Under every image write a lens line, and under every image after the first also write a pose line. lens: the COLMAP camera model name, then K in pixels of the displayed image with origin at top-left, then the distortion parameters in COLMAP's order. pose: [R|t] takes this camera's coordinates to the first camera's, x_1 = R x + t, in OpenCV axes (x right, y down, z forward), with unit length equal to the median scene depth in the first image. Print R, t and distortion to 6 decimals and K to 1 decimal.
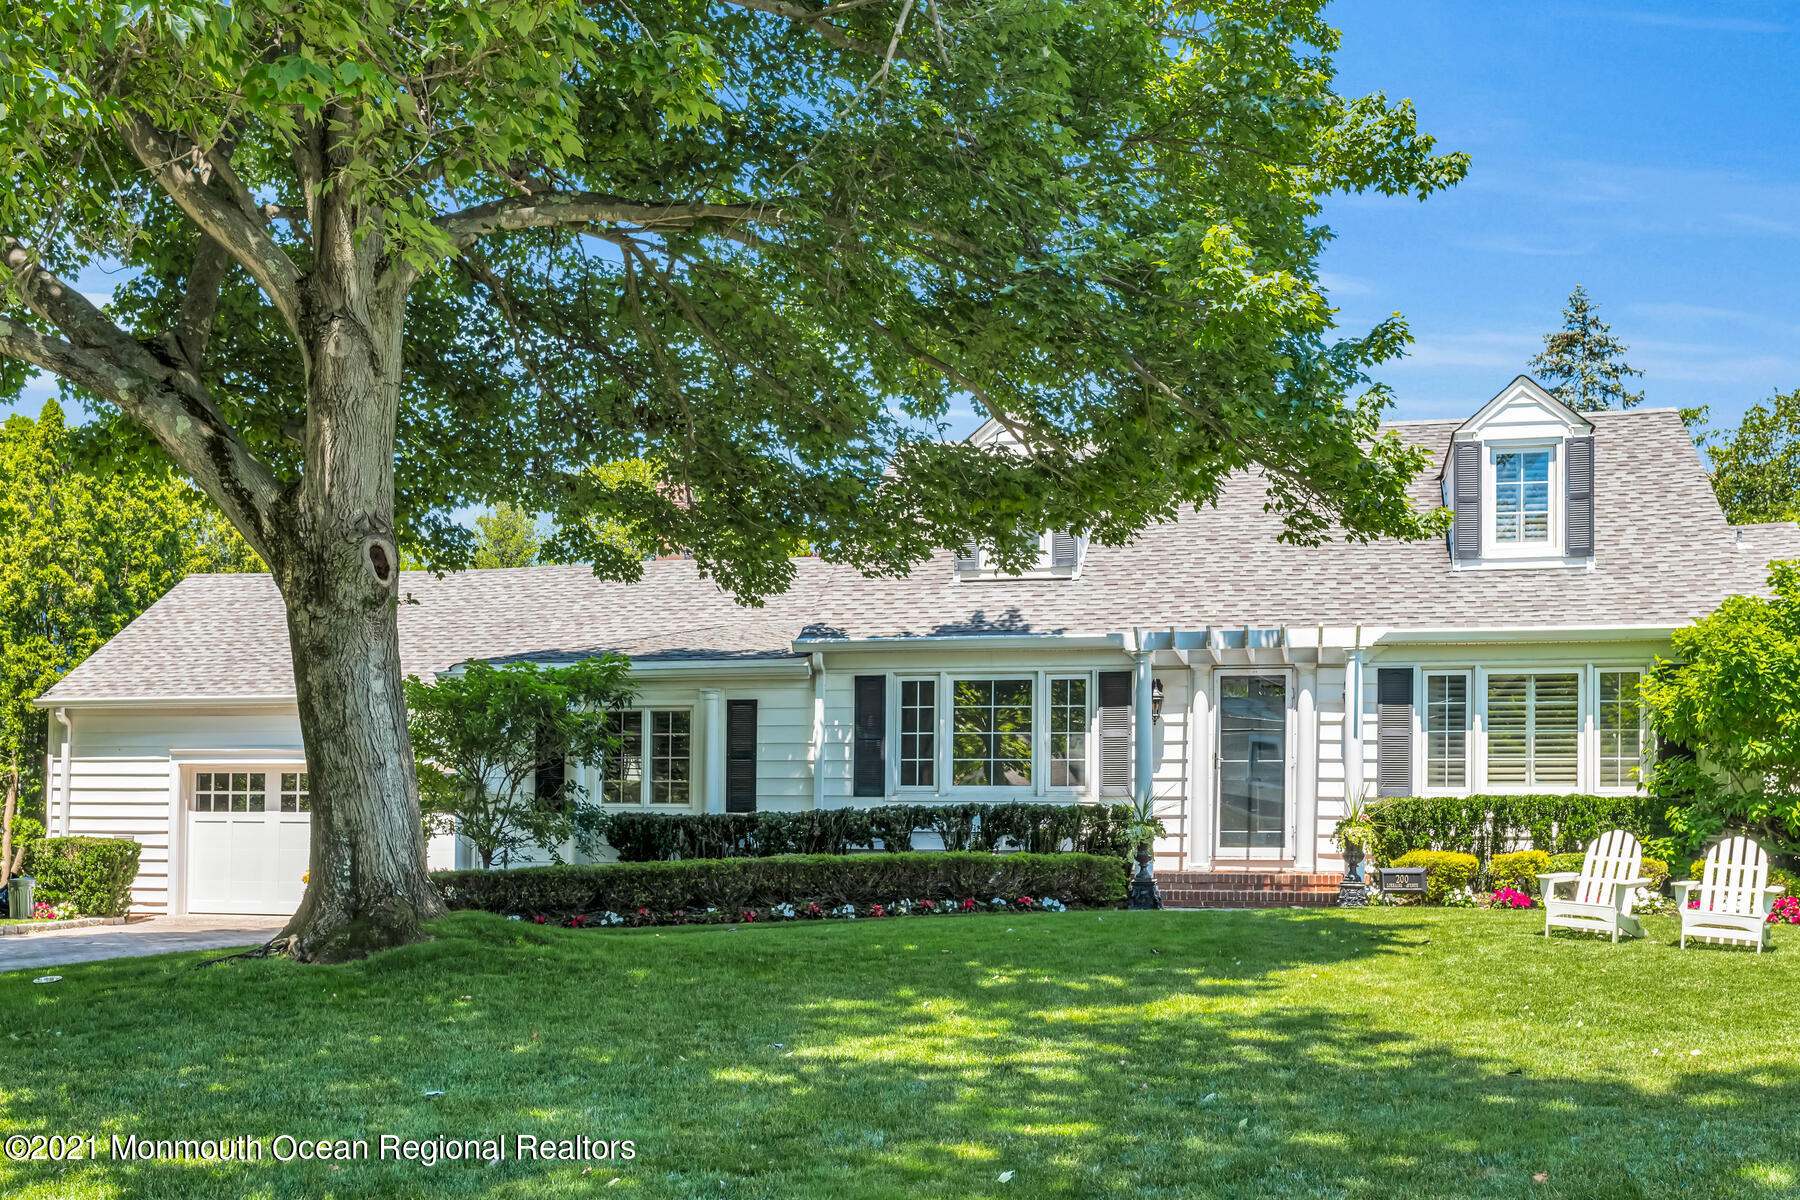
lens RADIAL K [[1891.3, 0, 900.0], [0, 1891.3, 600.0], [0, 0, 1]] dist [0.068804, -0.232858]
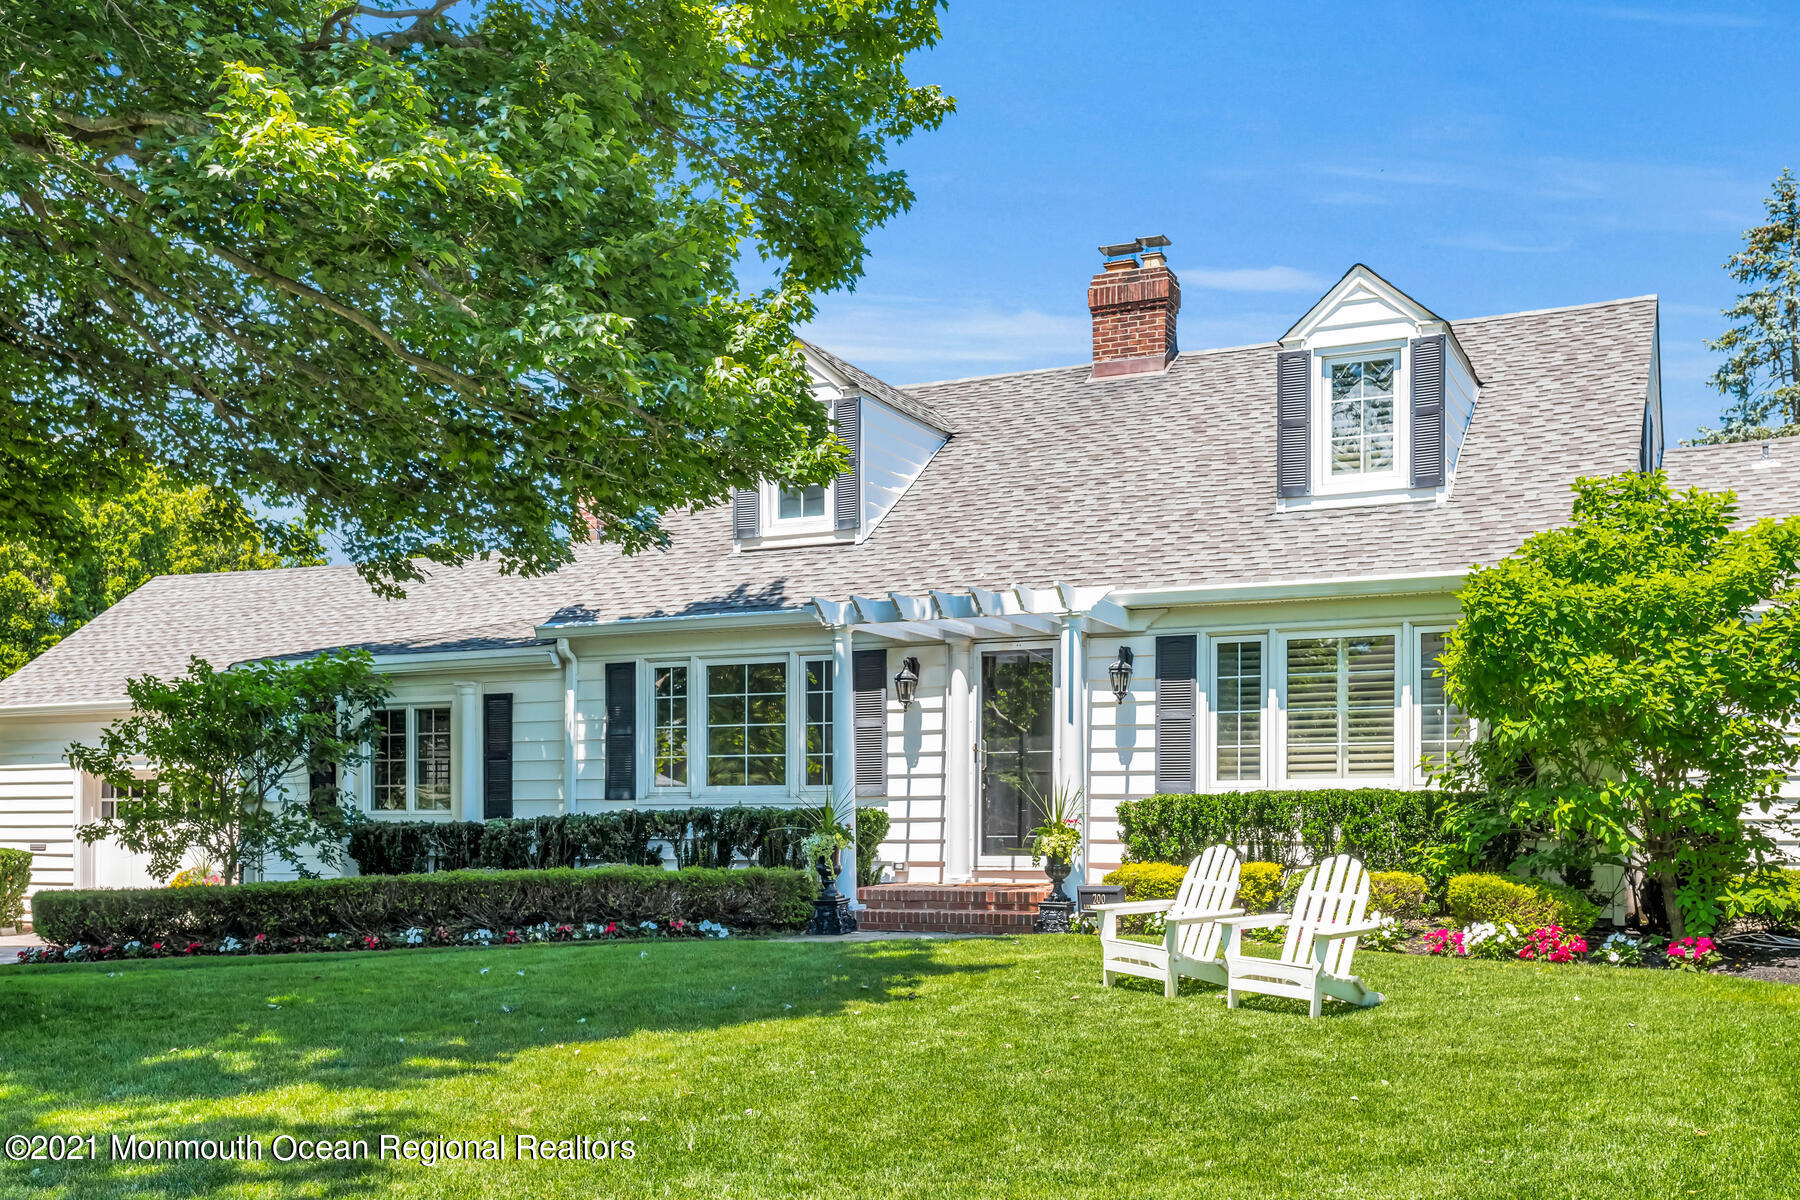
lens RADIAL K [[1891.3, 0, 900.0], [0, 1891.3, 600.0], [0, 0, 1]] dist [0.068804, -0.232858]
pose [[0.973055, -0.036653, -0.227641, 0.317672], [0.039182, 0.999210, 0.006598, 0.010324], [0.227219, -0.015340, 0.973723, 0.173935]]
